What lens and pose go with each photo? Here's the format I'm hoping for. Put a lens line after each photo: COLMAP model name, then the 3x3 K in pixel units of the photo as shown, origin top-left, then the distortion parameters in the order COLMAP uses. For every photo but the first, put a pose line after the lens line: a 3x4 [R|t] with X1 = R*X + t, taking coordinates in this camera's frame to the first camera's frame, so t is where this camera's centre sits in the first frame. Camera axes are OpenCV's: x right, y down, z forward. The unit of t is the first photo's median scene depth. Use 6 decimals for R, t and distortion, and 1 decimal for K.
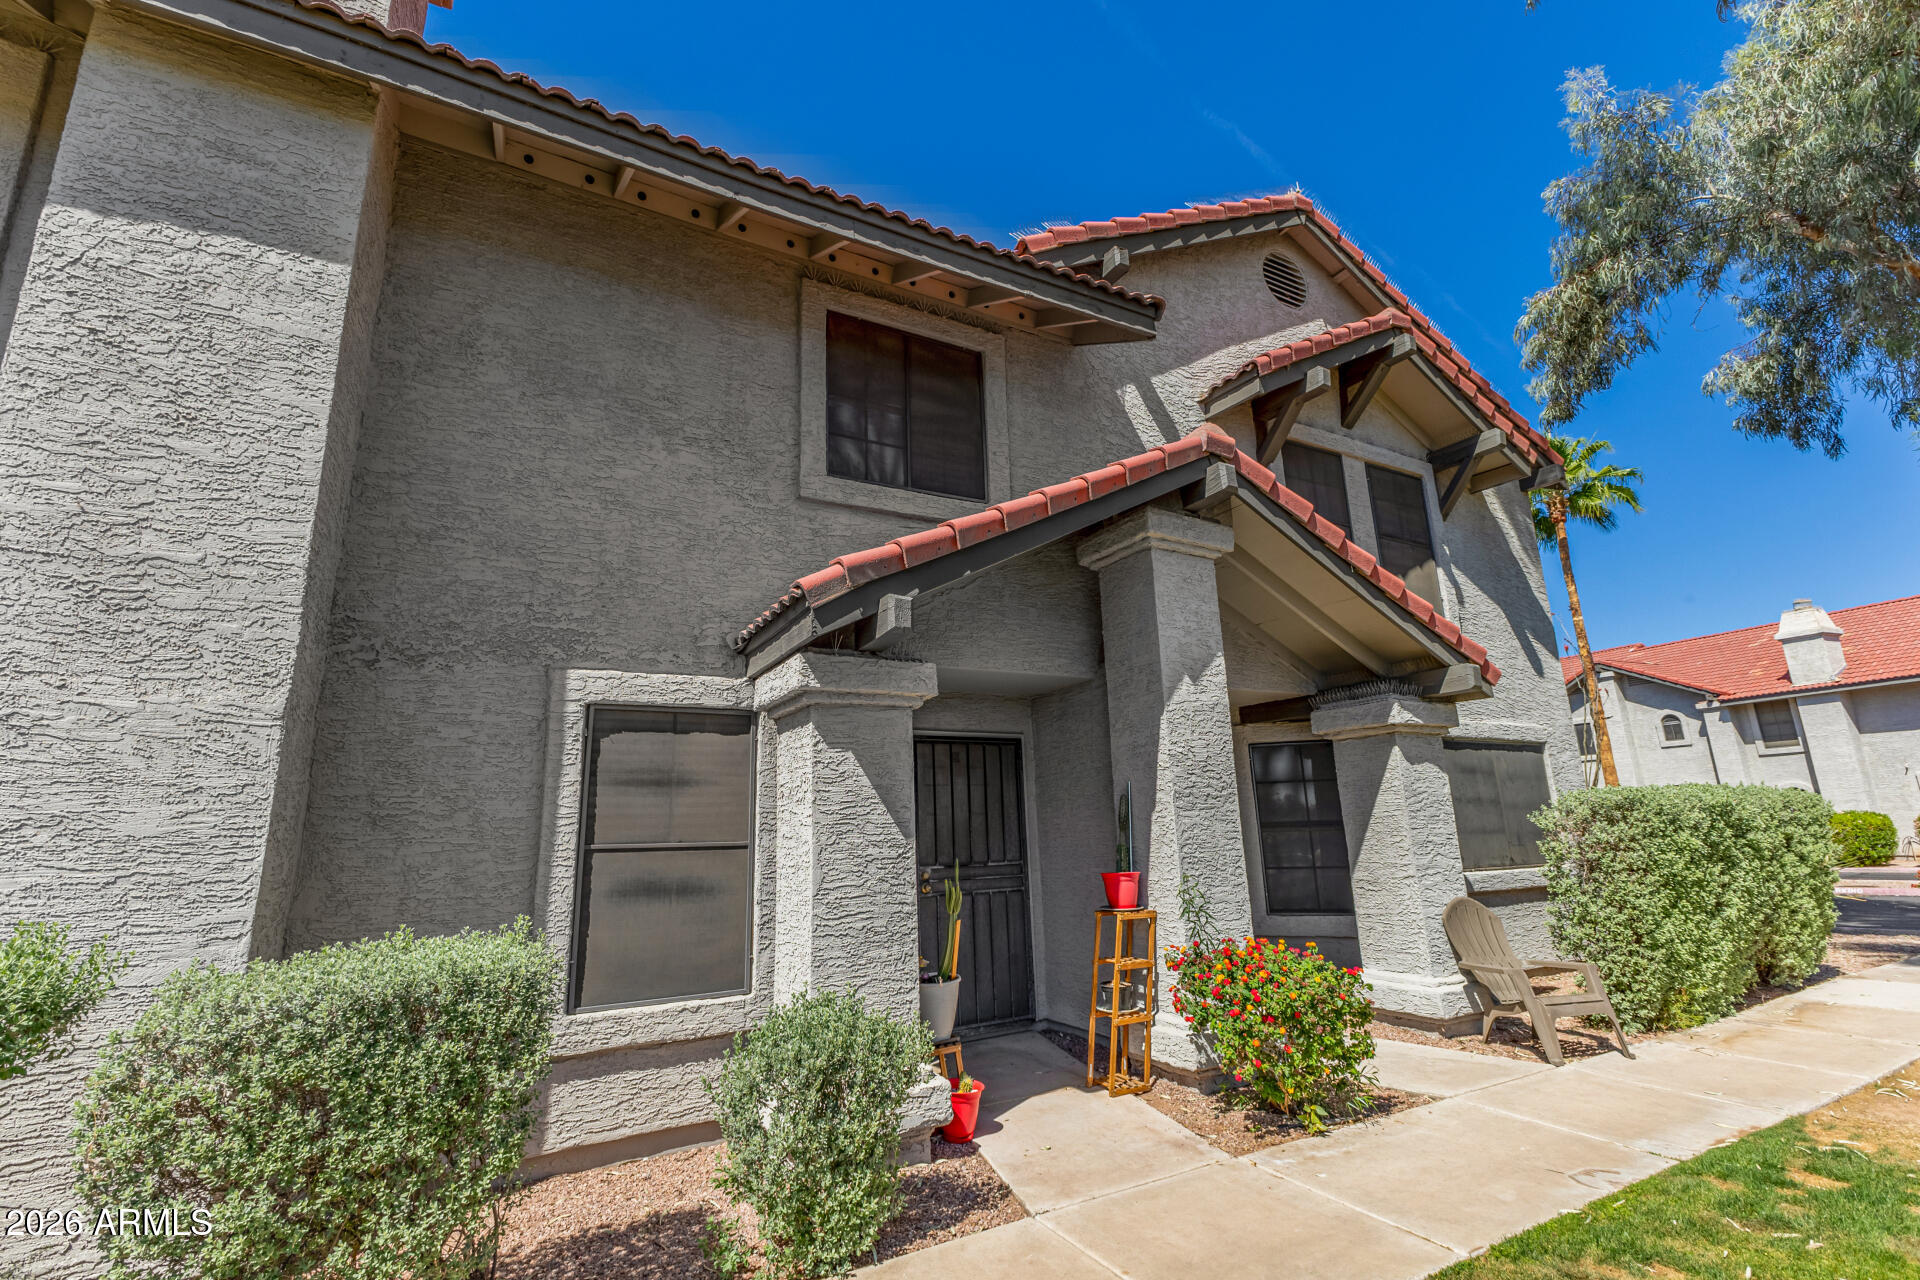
lens RADIAL K [[852.2, 0, 955.8], [0, 852.2, 642.1], [0, 0, 1]] dist [0.012575, -0.000180]
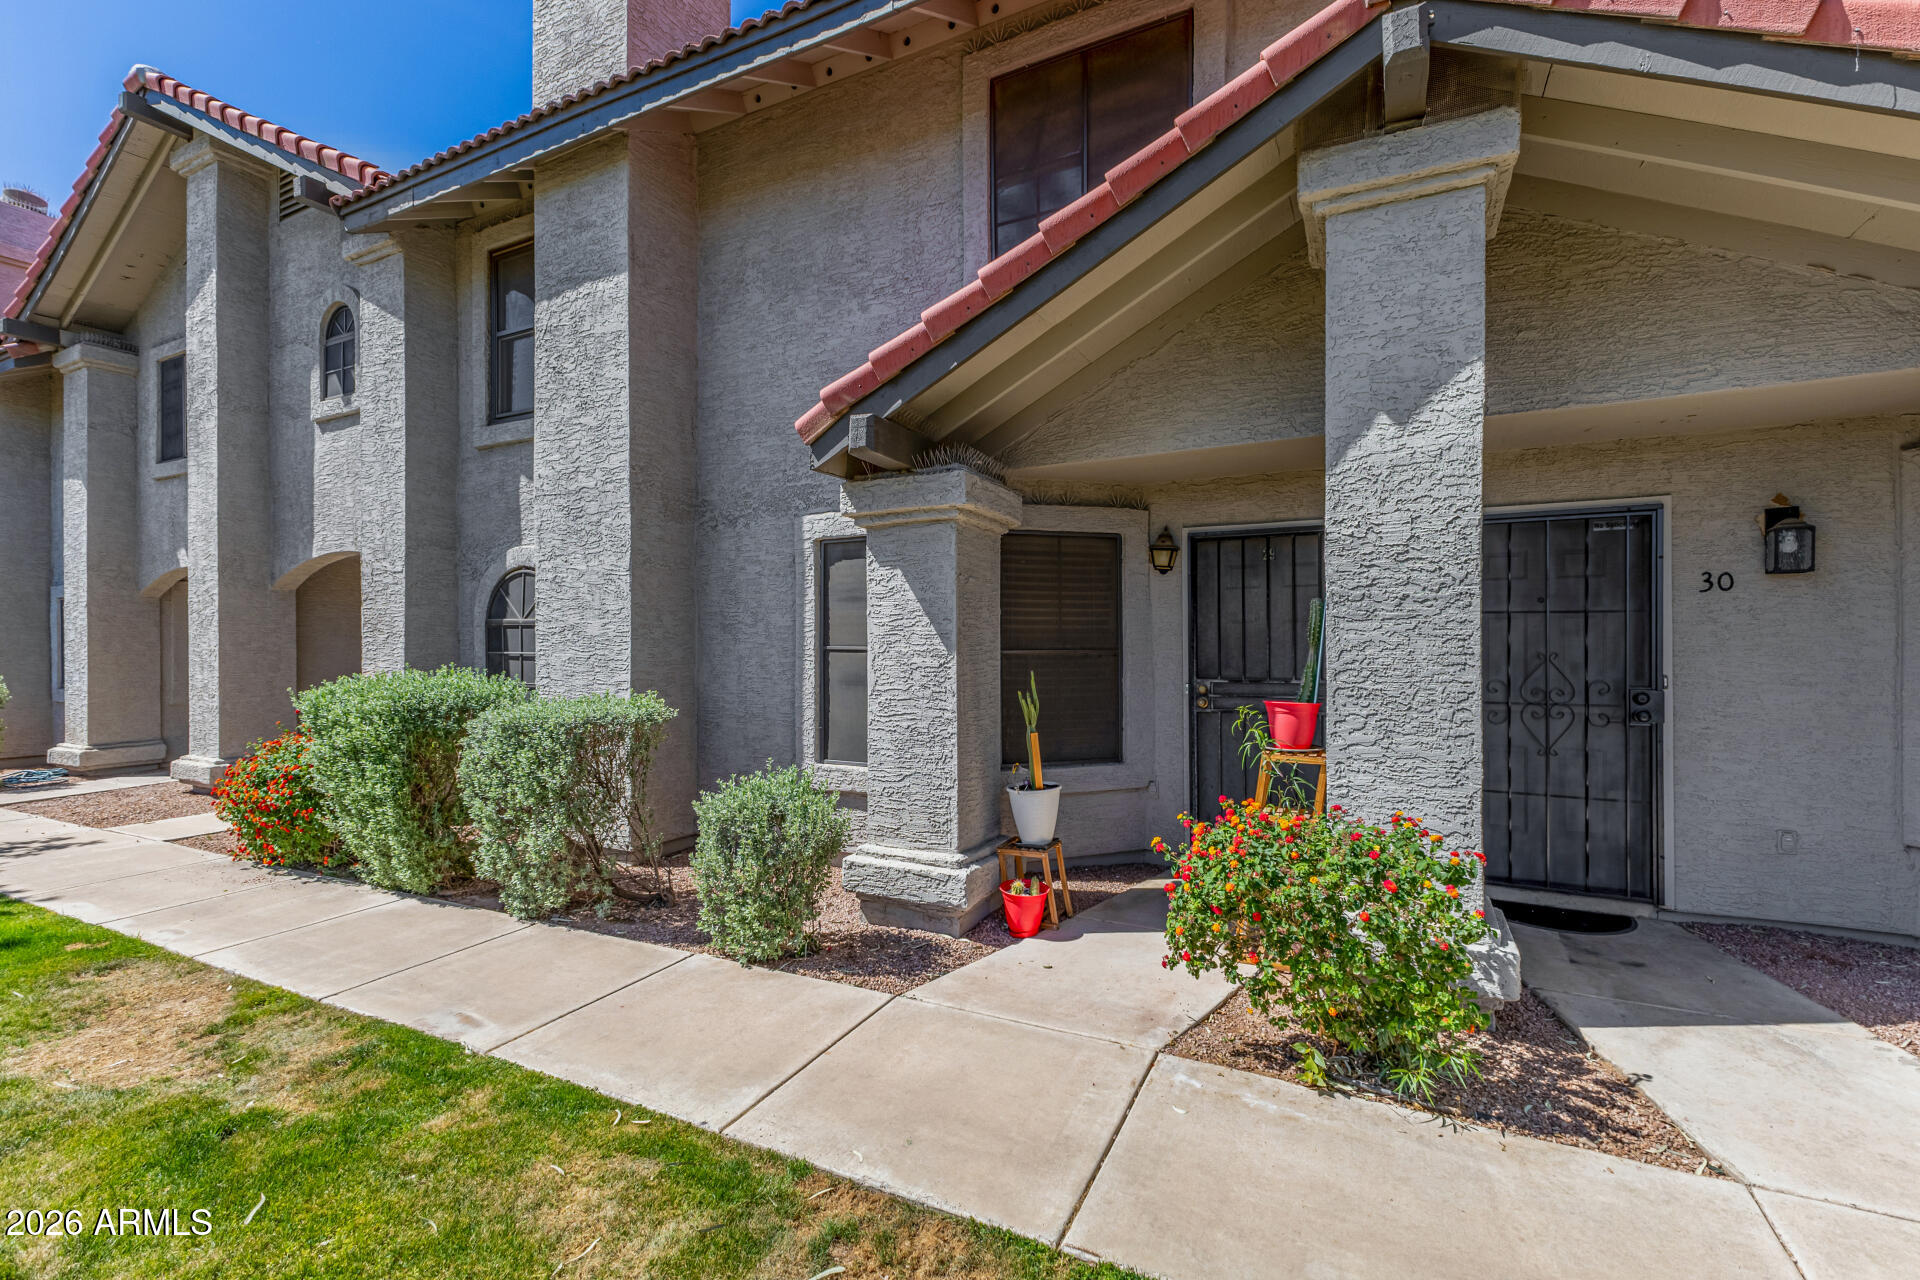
lens RADIAL K [[832.1, 0, 961.8], [0, 832.1, 648.5], [0, 0, 1]] dist [0.015802, -0.005260]
pose [[0.560498, 0.031111, -0.827571, 0.778752], [0.170300, 0.973607, 0.151942, 0.079924], [0.810457, -0.226099, 0.540407, 0.472889]]
